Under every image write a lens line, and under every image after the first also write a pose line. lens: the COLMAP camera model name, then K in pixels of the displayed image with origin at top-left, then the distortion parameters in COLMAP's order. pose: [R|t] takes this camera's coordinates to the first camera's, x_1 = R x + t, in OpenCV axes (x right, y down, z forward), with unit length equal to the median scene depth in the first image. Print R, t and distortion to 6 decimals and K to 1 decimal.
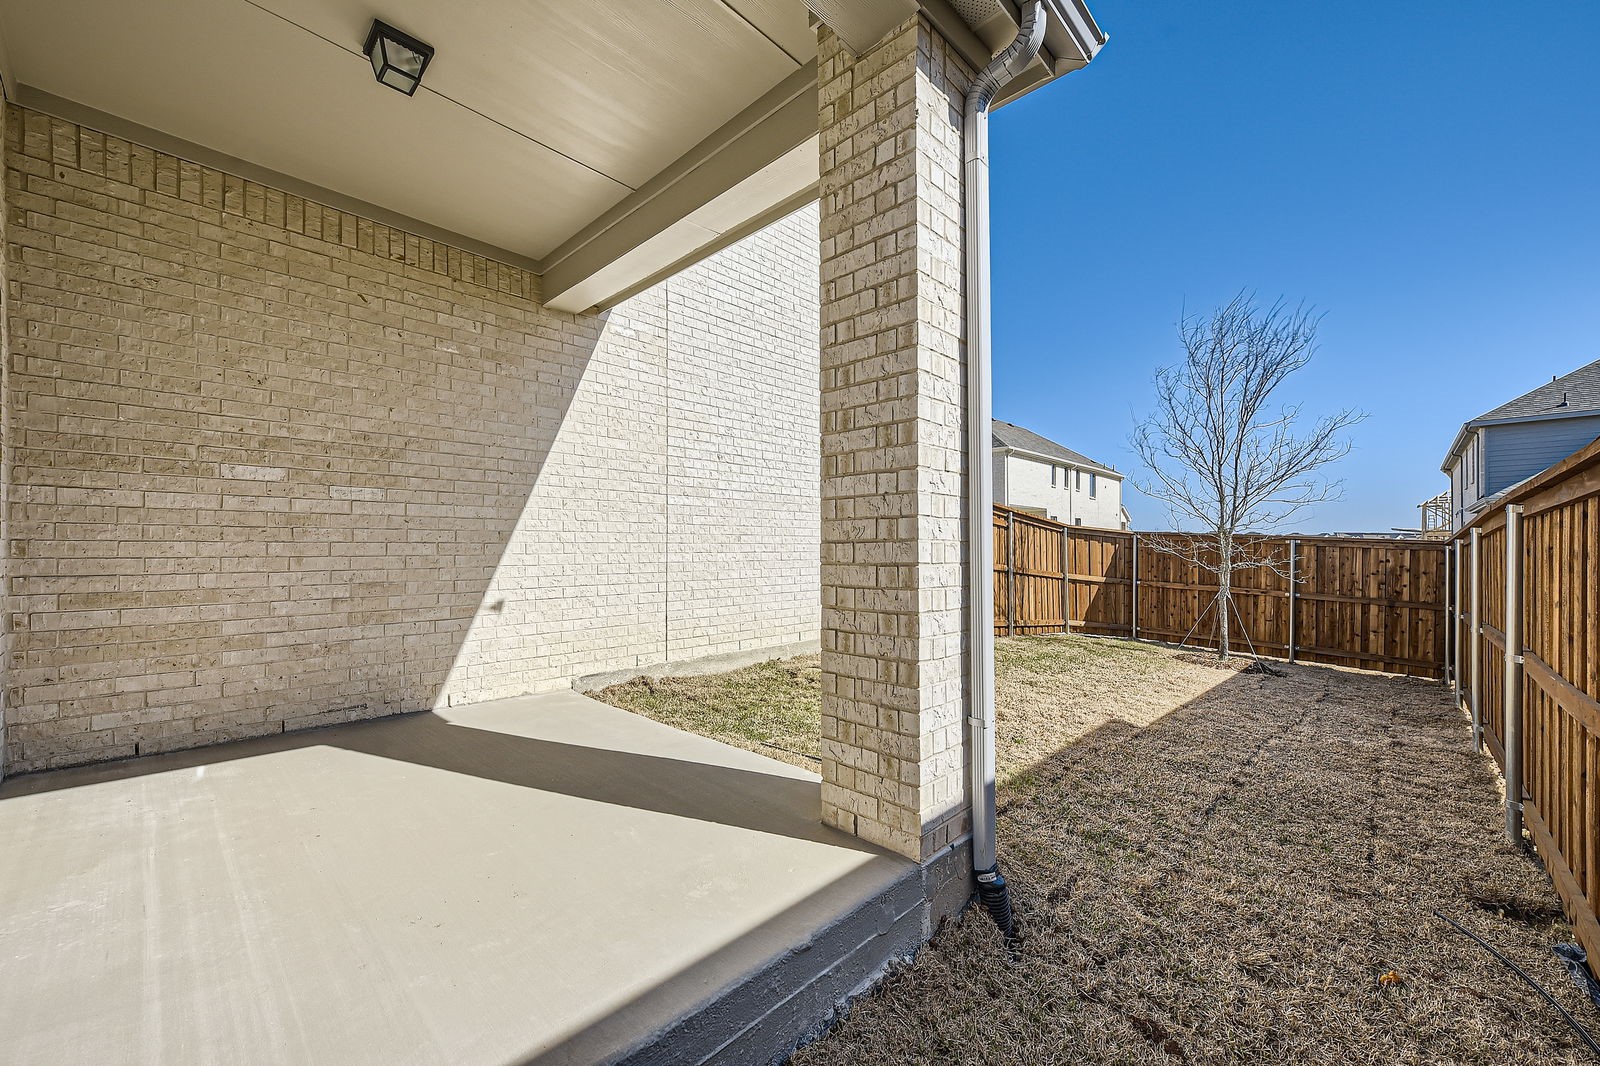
lens RADIAL K [[636.3, 0, 809.6], [0, 636.3, 542.9], [0, 0, 1]] dist [0.007908, -0.001298]
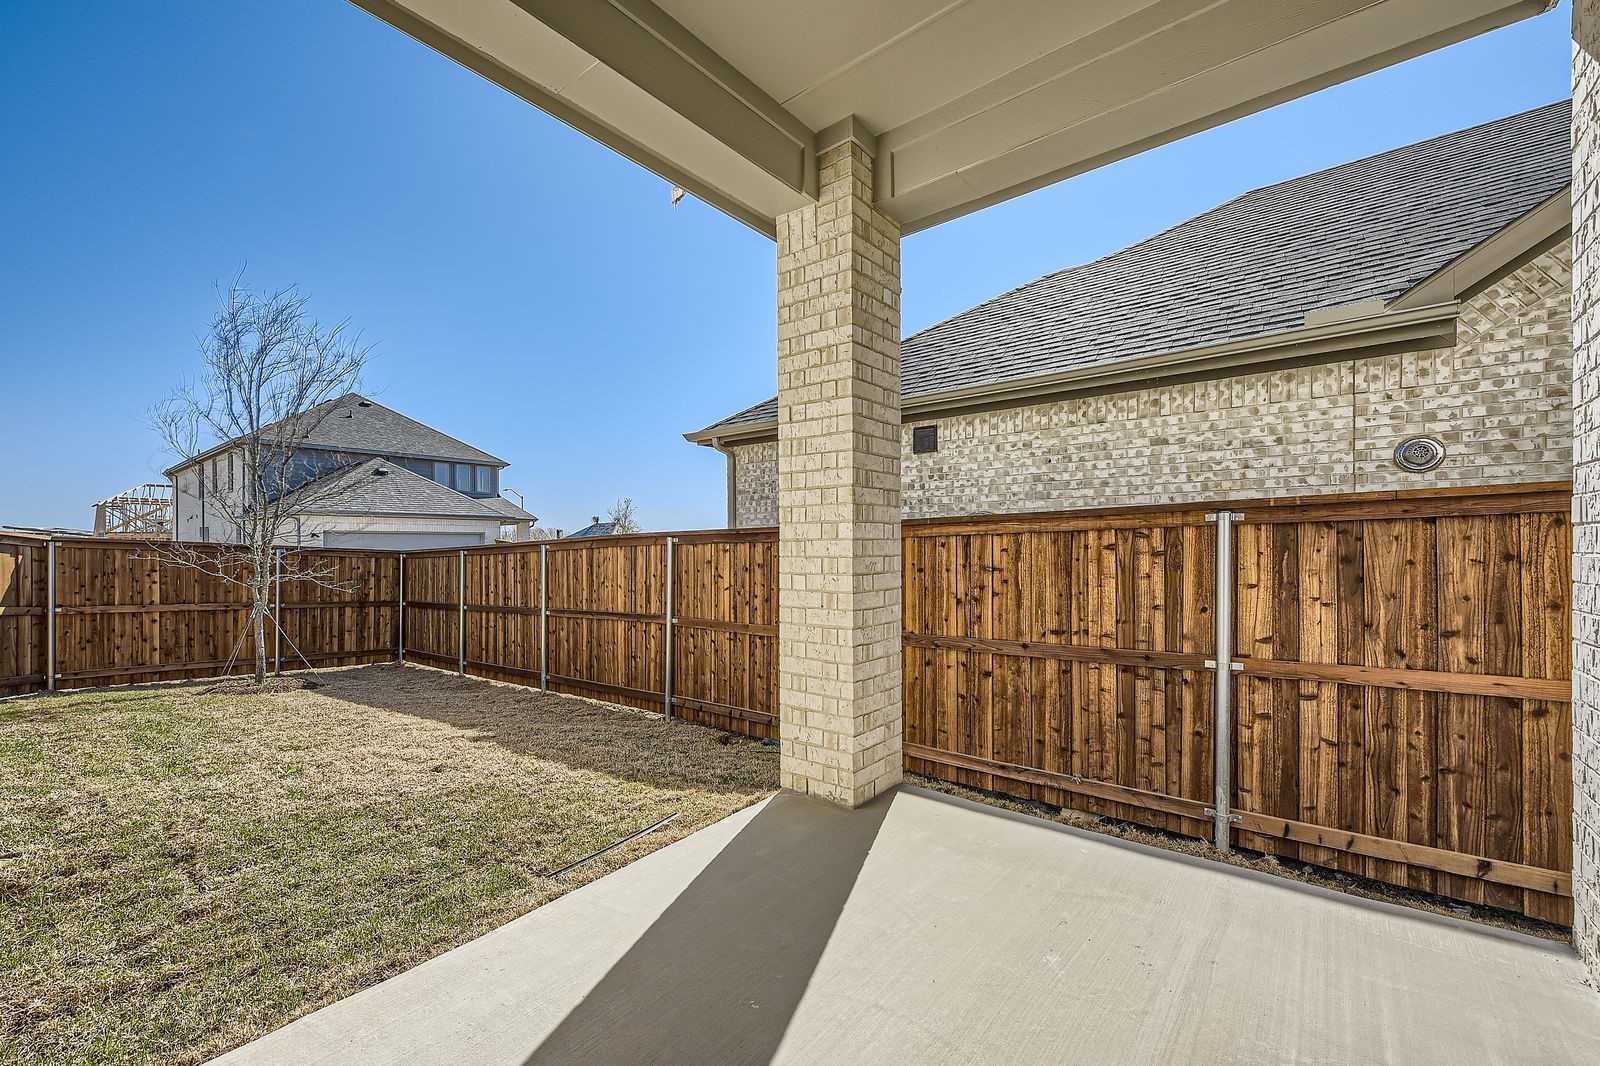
lens RADIAL K [[636.3, 0, 792.3], [0, 636.3, 546.2], [0, 0, 1]] dist [0.007908, -0.001298]
pose [[-0.068769, 0.000081, 0.997633, -0.292599], [-0.004418, 0.999990, -0.000385, -0.013722], [-0.997623, -0.004434, -0.068768, 0.299895]]
